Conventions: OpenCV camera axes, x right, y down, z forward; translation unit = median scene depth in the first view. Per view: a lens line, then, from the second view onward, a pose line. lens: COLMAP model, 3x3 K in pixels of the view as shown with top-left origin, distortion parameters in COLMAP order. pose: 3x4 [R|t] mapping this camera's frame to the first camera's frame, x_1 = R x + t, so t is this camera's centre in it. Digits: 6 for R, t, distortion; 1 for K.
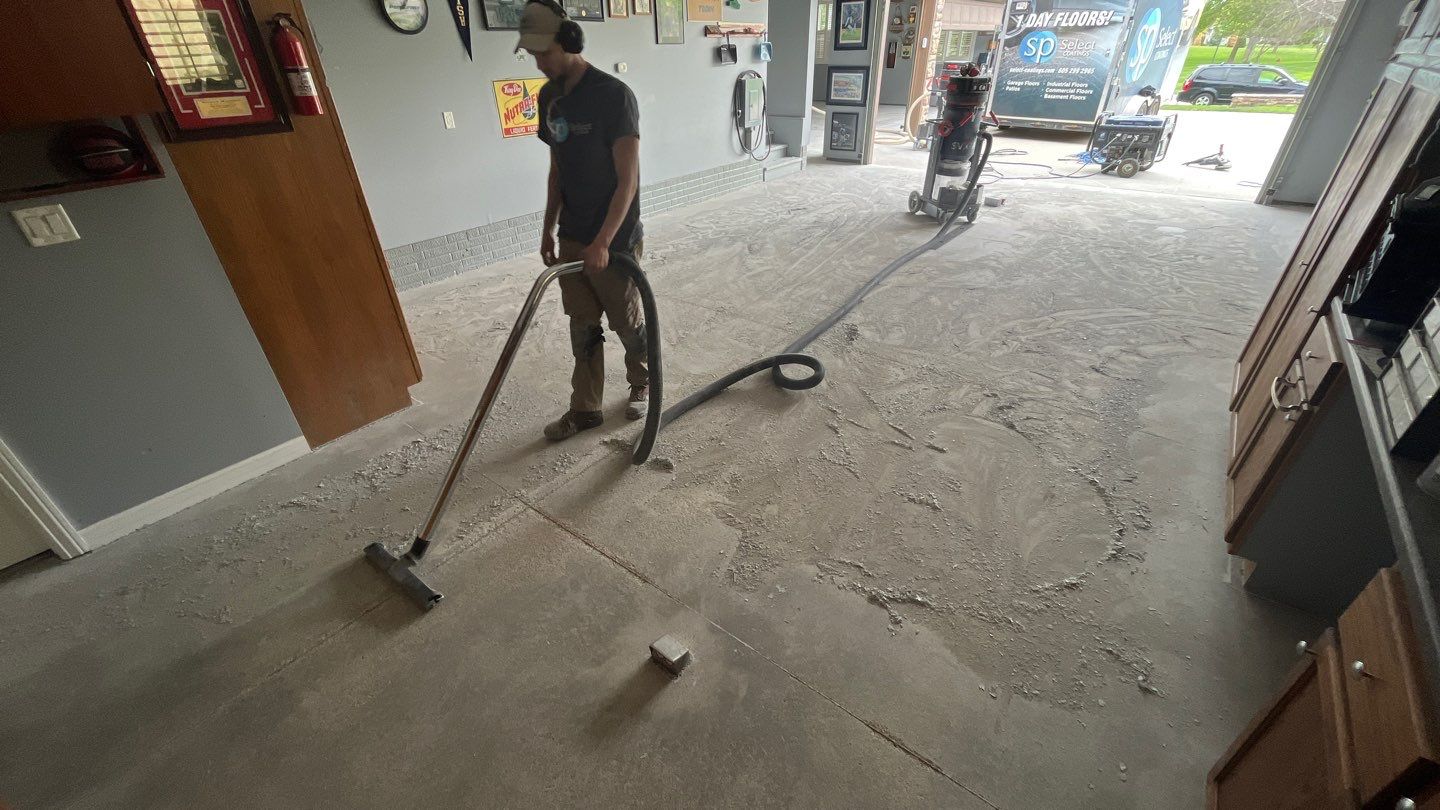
lens RADIAL K [[581.1, 0, 720.0], [0, 581.1, 405.0], [0, 0, 1]] dist [-0.000768, -0.000087]
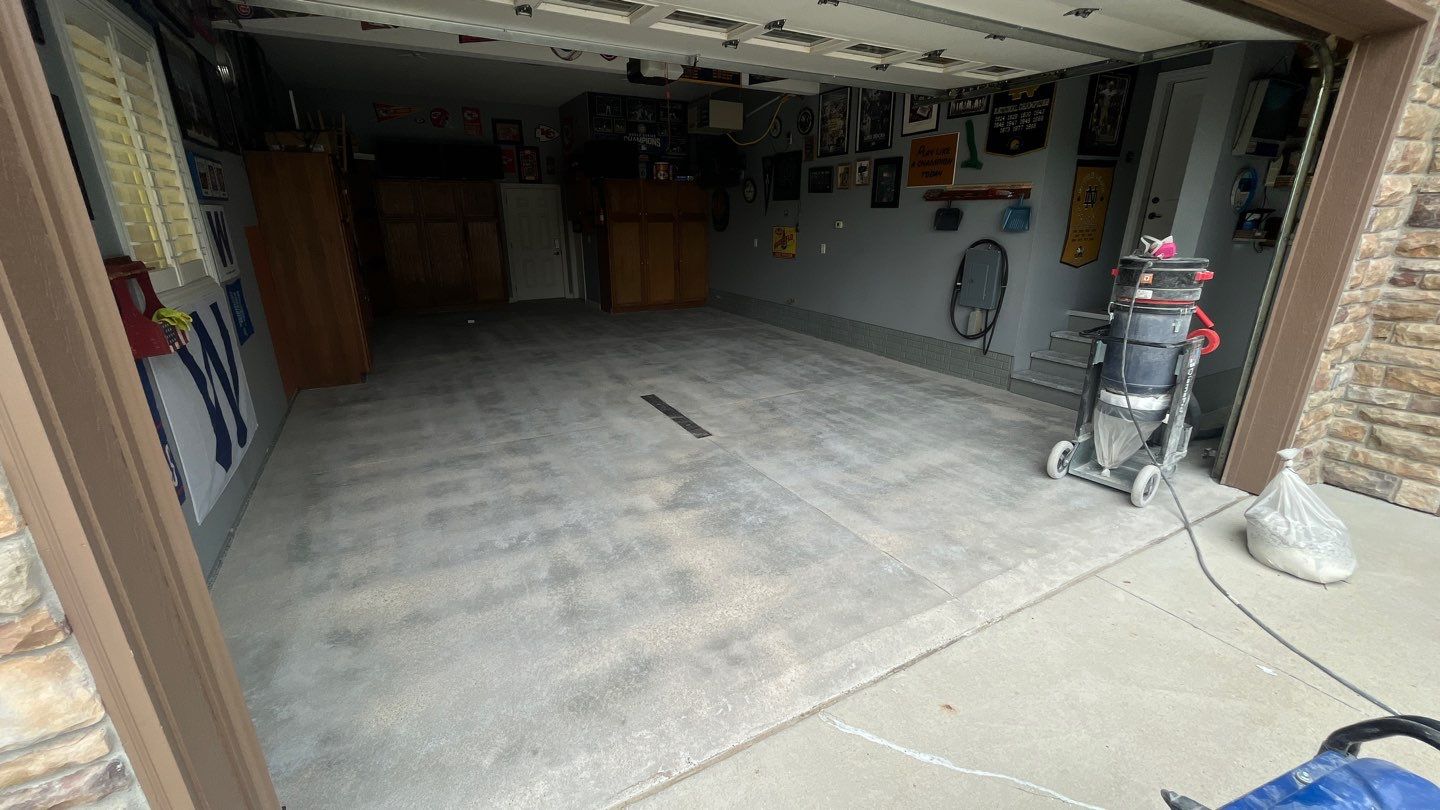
lens RADIAL K [[581.1, 0, 720.0], [0, 581.1, 405.0], [0, 0, 1]] dist [-0.000768, -0.000087]
pose [[-0.385510, 0.305362, -0.870710, 1.419518], [-0.481282, 0.738567, 0.472108, -0.945561], [0.787242, 0.601060, -0.137760, 1.496028]]
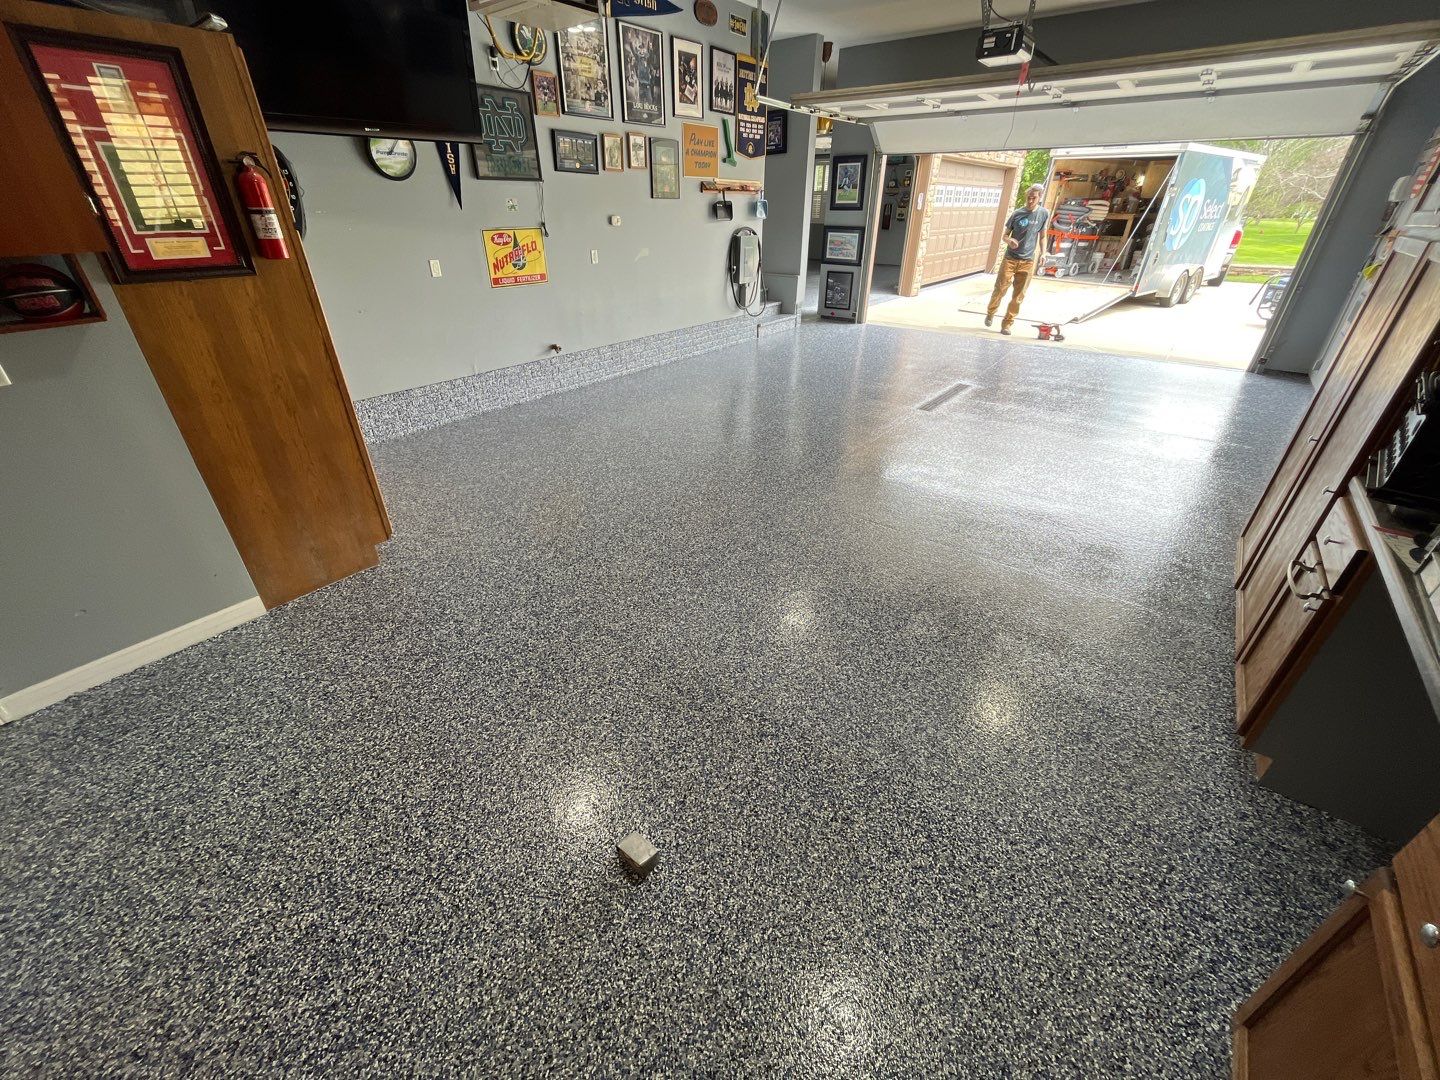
lens RADIAL K [[581.3, 0, 720.0], [0, 581.3, 540.0], [0, 0, 1]] dist [-0.001491, 0.000042]
pose [[0.999692, 0.020372, 0.014204, 0.007086], [-0.019955, 0.999383, -0.028915, -0.015676], [-0.014784, 0.028623, 0.999481, 0.031031]]
